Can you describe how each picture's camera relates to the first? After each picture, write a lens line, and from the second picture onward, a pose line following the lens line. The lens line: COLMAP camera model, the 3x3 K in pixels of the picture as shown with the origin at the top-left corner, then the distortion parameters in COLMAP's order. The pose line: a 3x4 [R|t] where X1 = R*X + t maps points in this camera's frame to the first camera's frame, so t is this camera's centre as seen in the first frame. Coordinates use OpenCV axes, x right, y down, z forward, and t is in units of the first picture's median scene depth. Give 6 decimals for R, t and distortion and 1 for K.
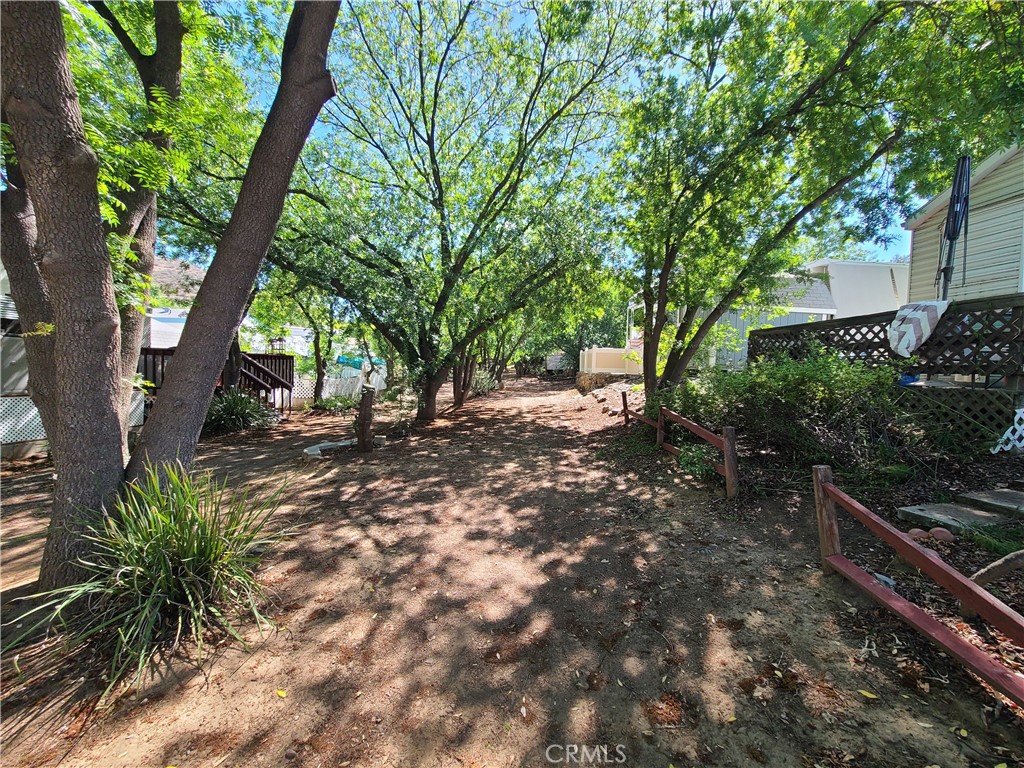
lens RADIAL K [[408.5, 0, 523.8], [0, 408.5, 383.1], [0, 0, 1]] dist [-0.002183, -0.000160]
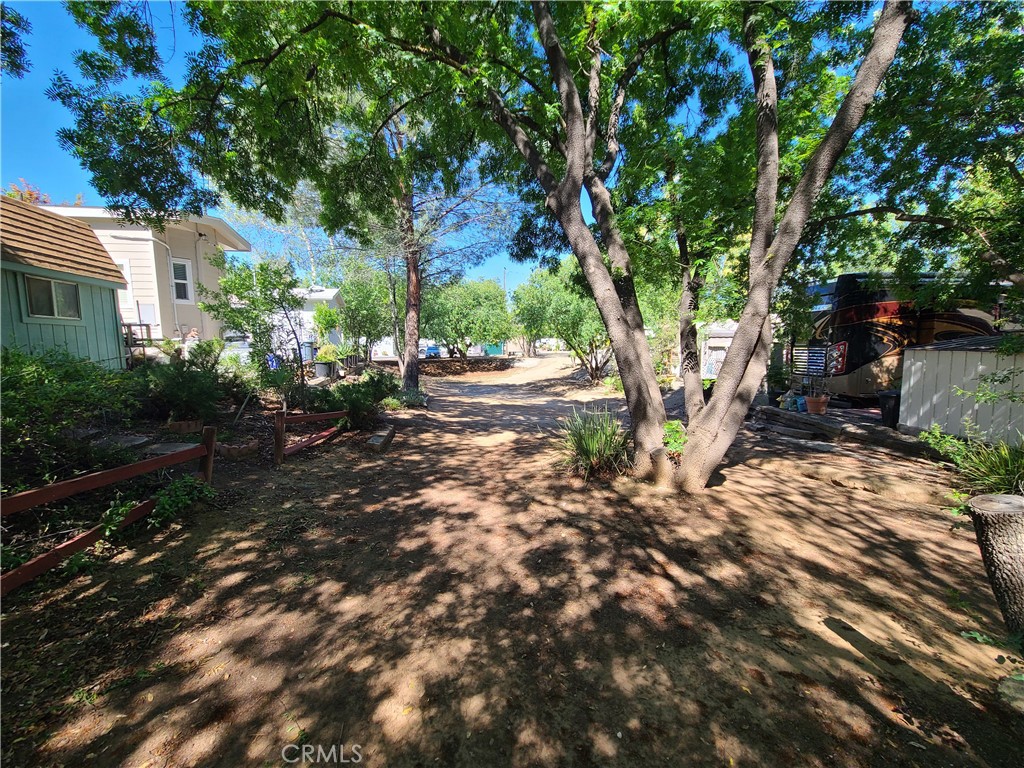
lens RADIAL K [[408.5, 0, 523.8], [0, 408.5, 383.1], [0, 0, 1]] dist [-0.002183, -0.000160]
pose [[-0.994022, -0.009757, -0.108746, -0.135334], [-0.024225, 0.990882, 0.132534, -0.139762], [0.106462, 0.134376, -0.985195, 1.932698]]
